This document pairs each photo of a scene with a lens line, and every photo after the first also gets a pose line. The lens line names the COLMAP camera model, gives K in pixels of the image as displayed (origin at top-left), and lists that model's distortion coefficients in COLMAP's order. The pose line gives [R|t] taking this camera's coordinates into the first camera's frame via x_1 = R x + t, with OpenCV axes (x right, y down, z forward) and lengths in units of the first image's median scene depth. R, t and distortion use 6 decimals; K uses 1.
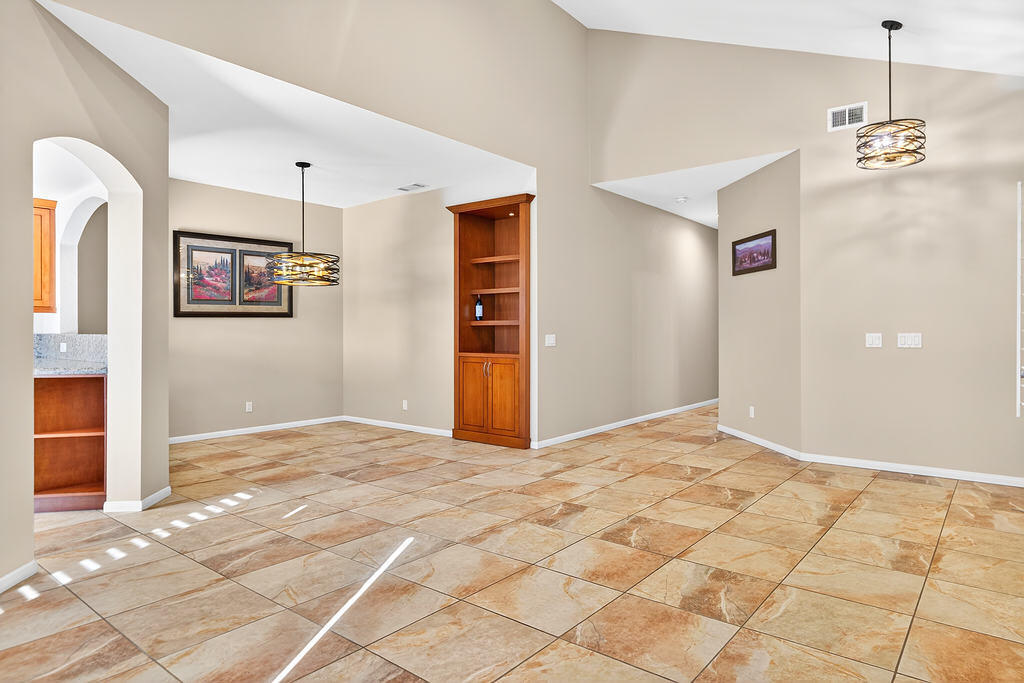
lens RADIAL K [[608.5, 0, 517.8], [0, 608.5, 335.1], [0, 0, 1]] dist [0.001743, 0.001214]
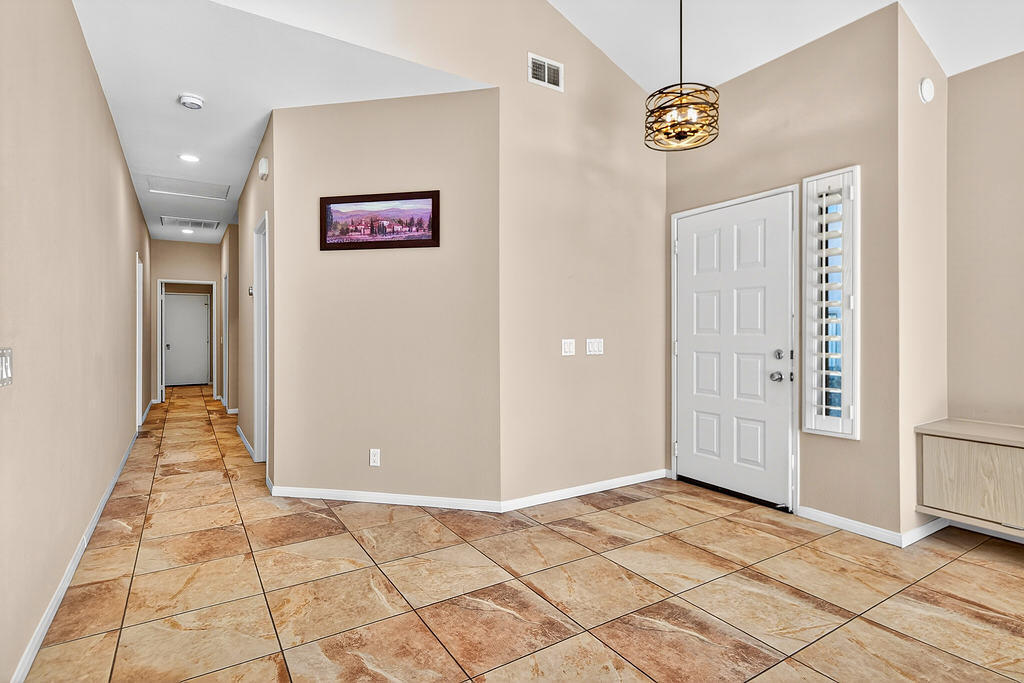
lens RADIAL K [[518.5, 0, 515.3], [0, 518.5, 335.8], [0, 0, 1]] dist [0.006021, -0.001354]
pose [[0.323257, 0.002689, 0.946308, -0.145173], [0.005037, 0.999977, -0.004562, -0.005023], [-0.946298, 0.006241, 0.323236, 0.927425]]
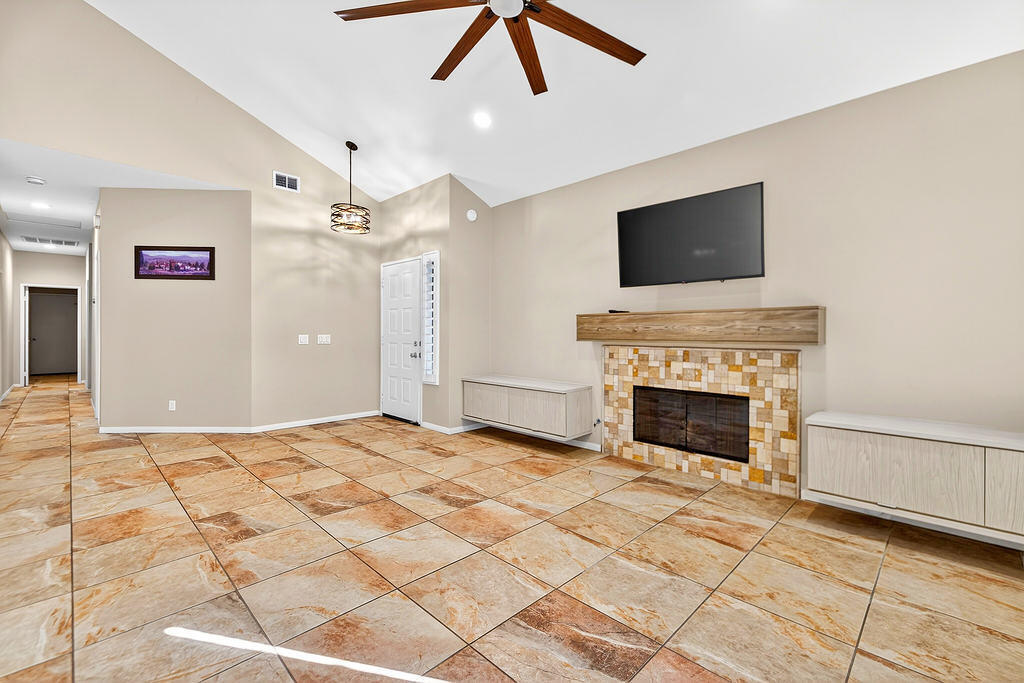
lens RADIAL K [[433.9, 0, 518.9], [0, 433.9, 336.6], [0, 0, 1]] dist [0.002663, 0.000259]
pose [[0.093020, -0.001934, 0.995662, -0.473522], [-0.000981, 0.999997, 0.002034, -0.001221], [-0.995664, -0.001165, 0.093018, 0.416798]]
